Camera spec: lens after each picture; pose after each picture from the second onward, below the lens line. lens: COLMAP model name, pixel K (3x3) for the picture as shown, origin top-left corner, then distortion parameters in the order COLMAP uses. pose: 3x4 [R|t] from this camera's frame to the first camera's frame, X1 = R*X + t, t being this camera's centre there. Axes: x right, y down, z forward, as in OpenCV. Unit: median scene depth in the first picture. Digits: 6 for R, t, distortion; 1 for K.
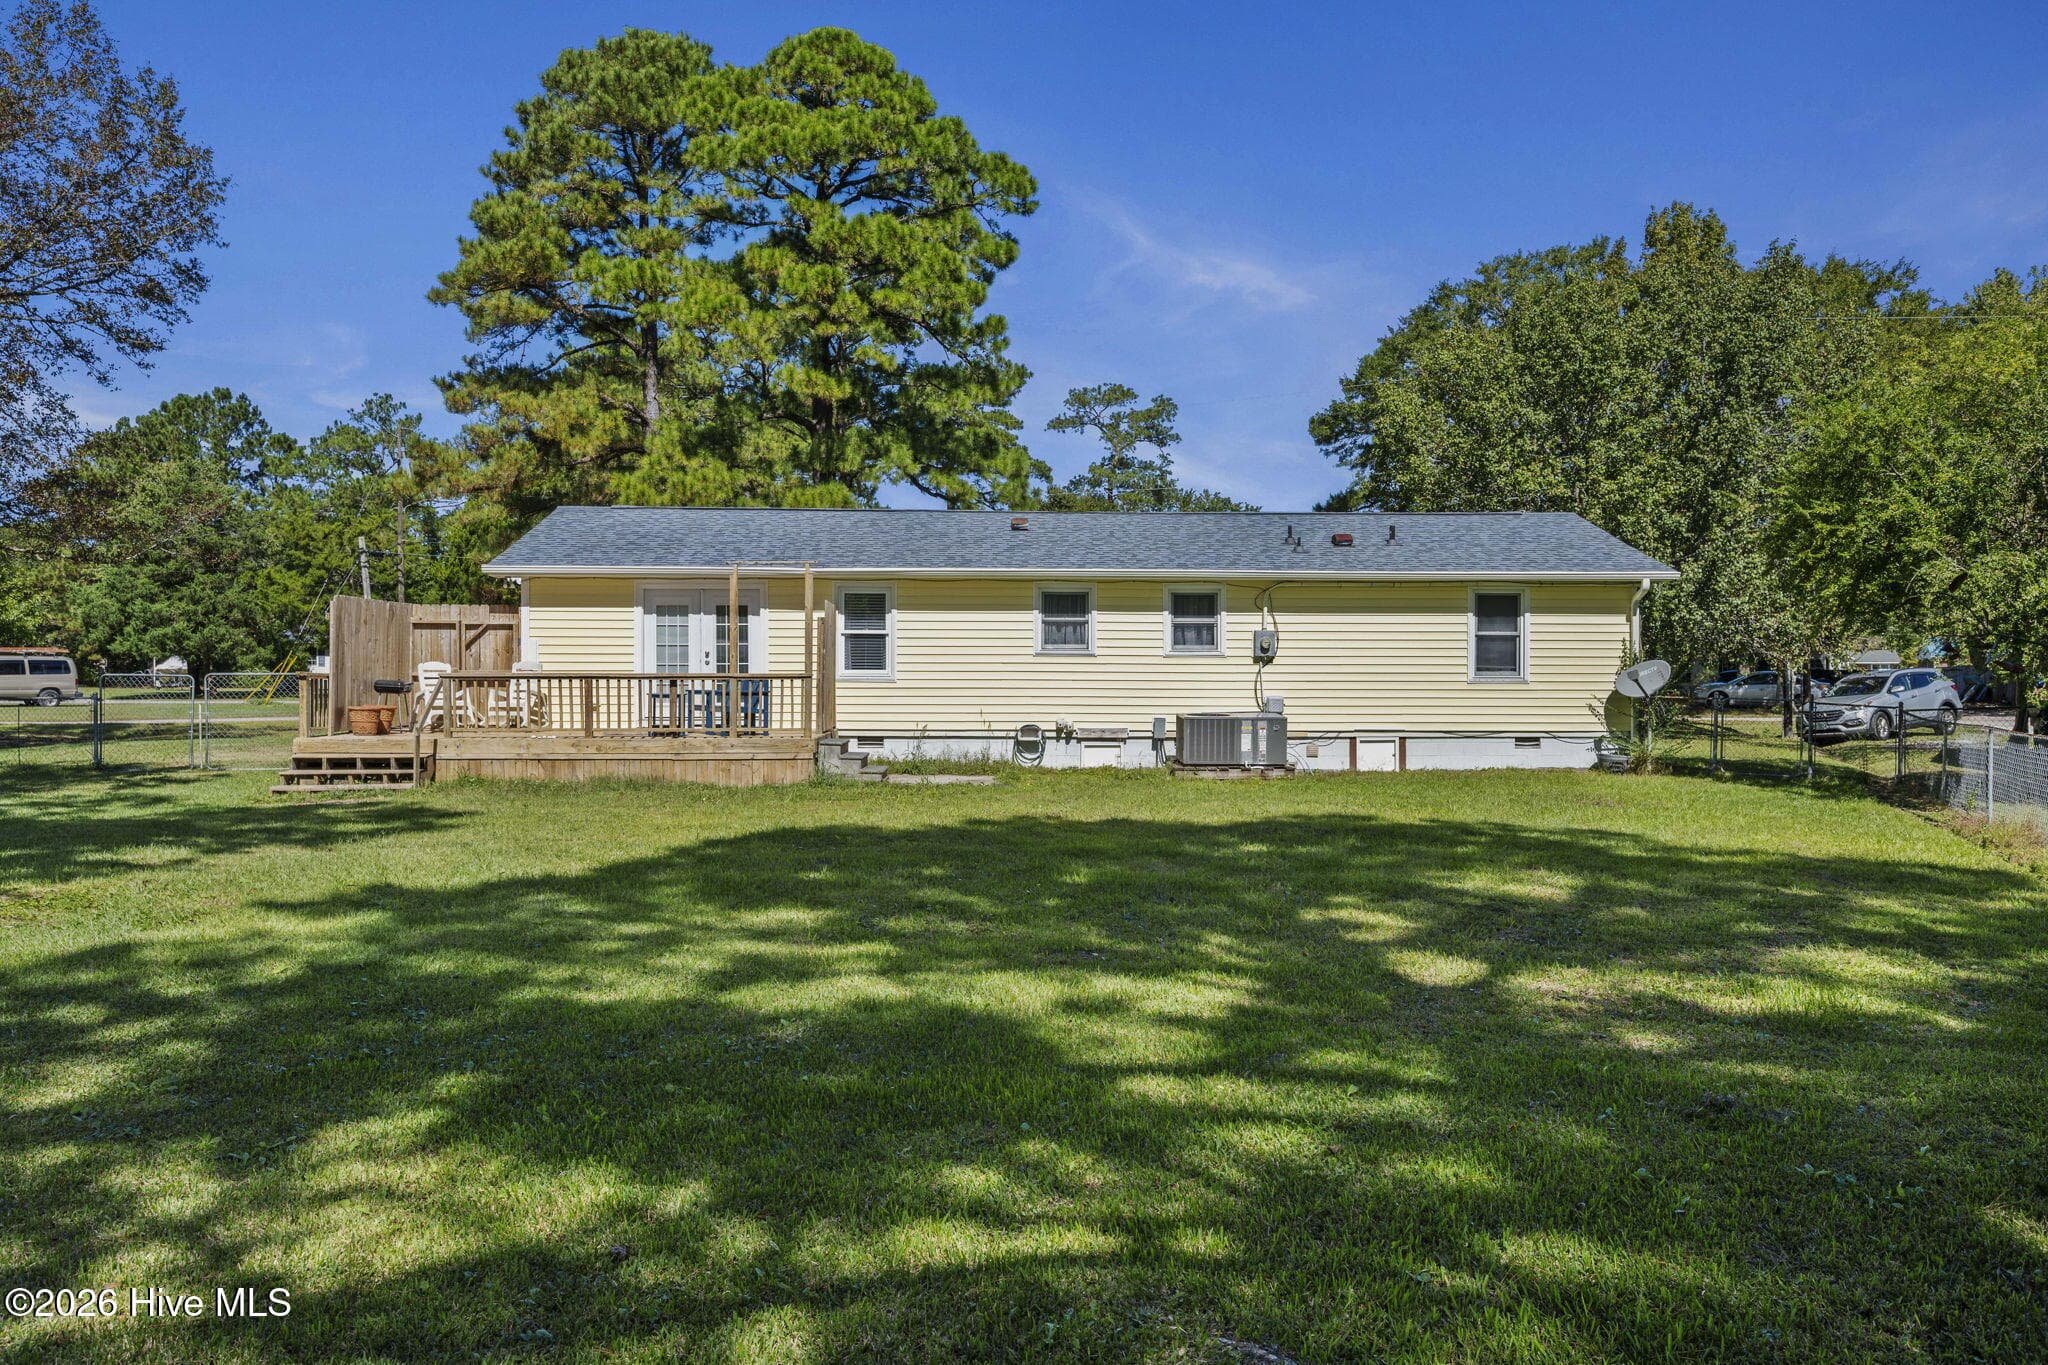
lens RADIAL K [[1560.2, 0, 1026.2], [0, 1560.2, 659.6], [0, 0, 1]] dist [0.003831, 0.000685]
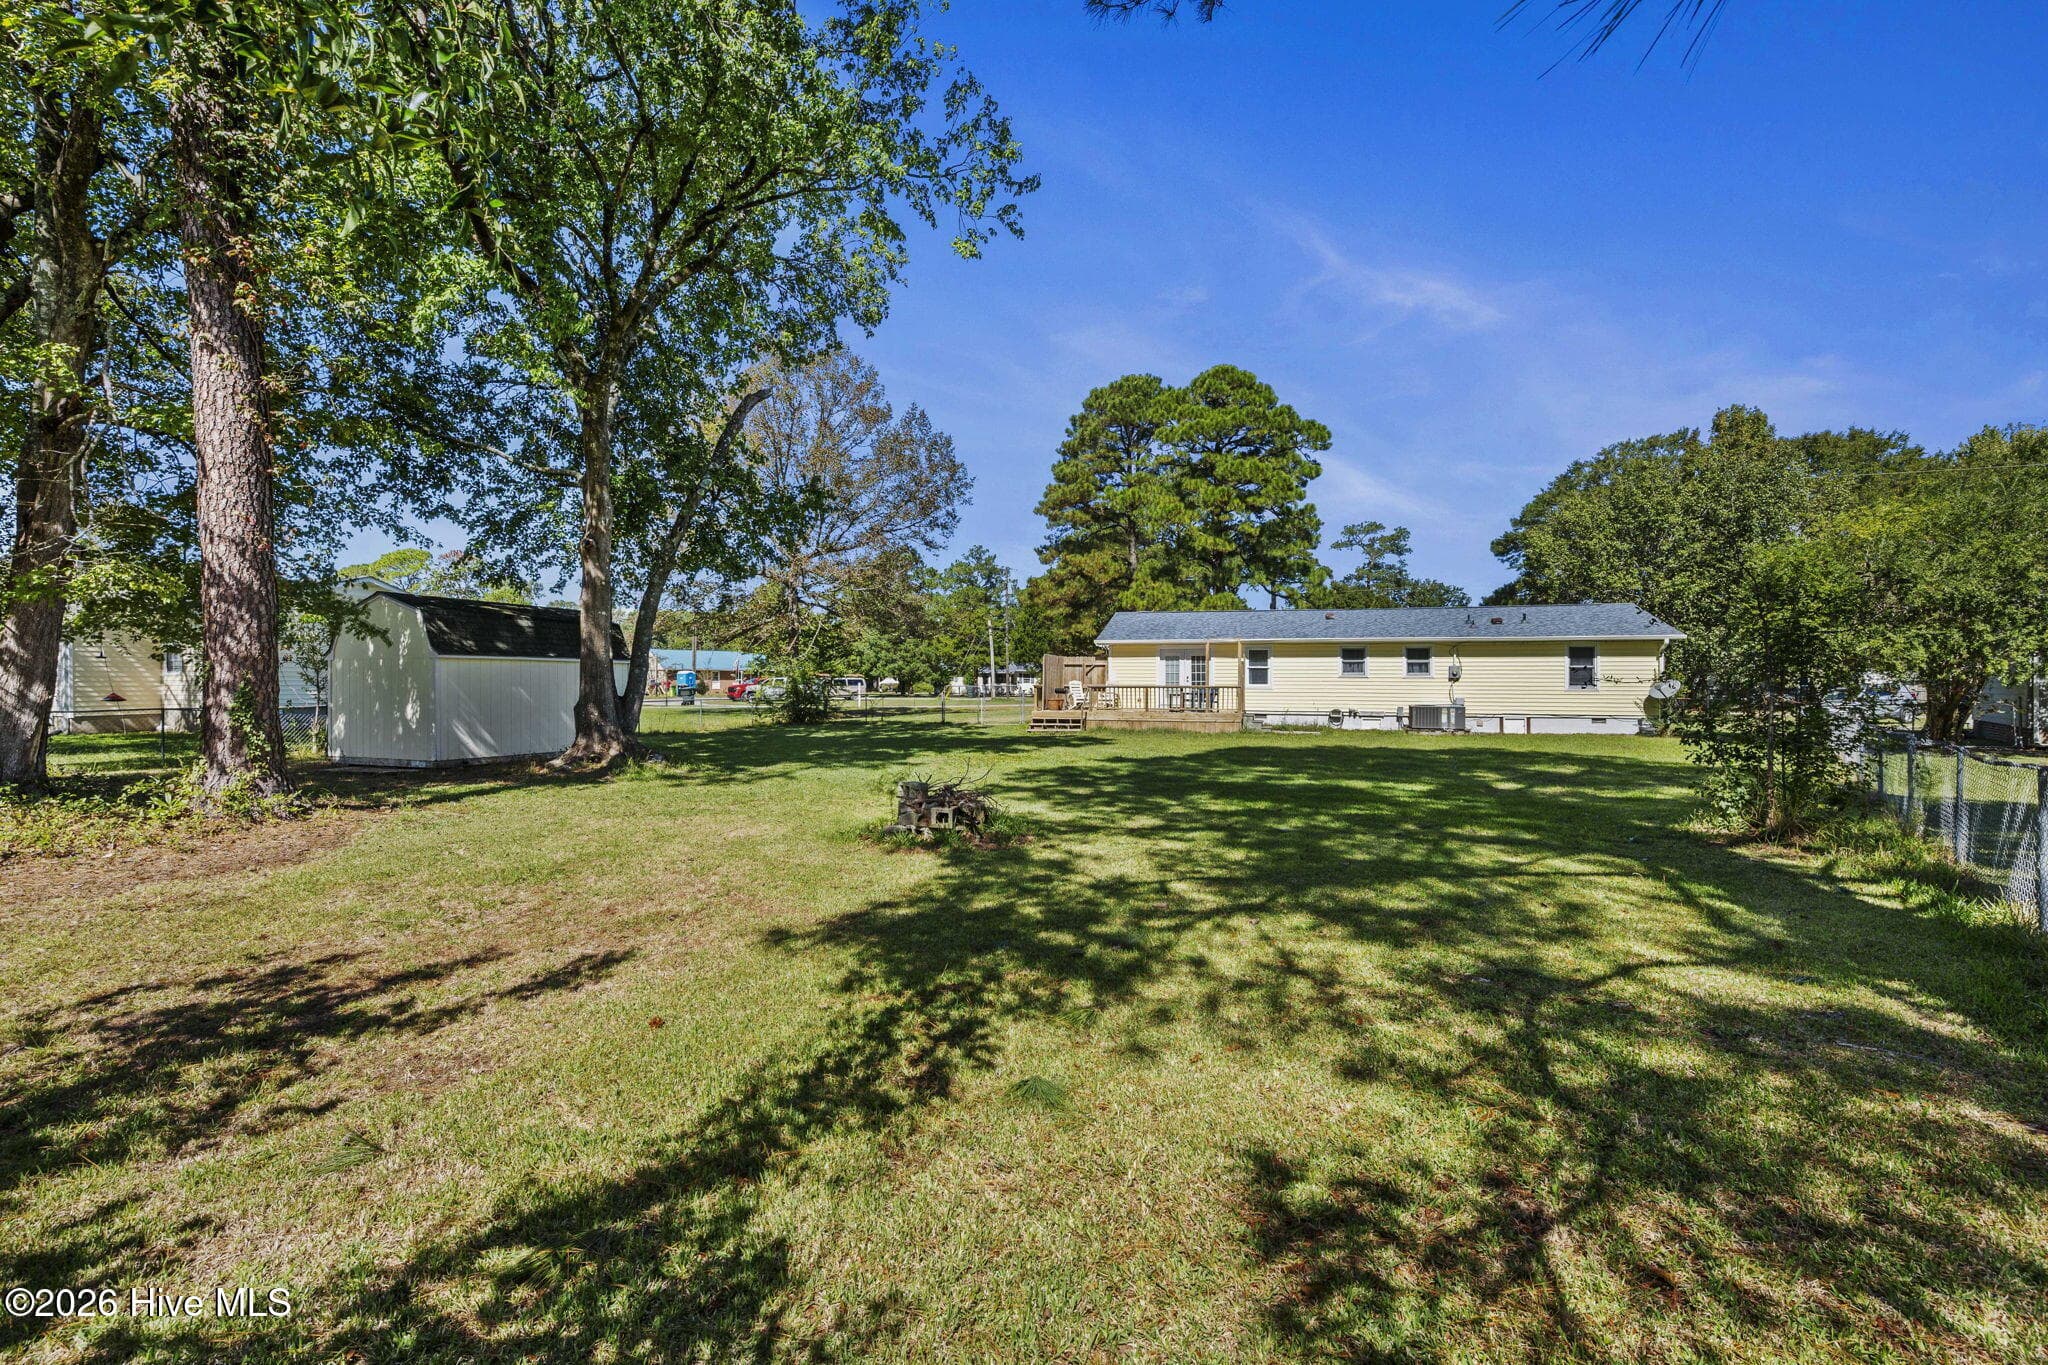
lens RADIAL K [[882.7, 0, 1024.0], [0, 882.7, 682.5], [0, 0, 1]] dist [-0.000936, 0.000384]
pose [[0.950597, 0.000302, -0.310427, -0.017373], [0.001206, 0.999988, 0.004666, -0.001258], [0.310425, -0.004810, 0.950586, -0.183079]]
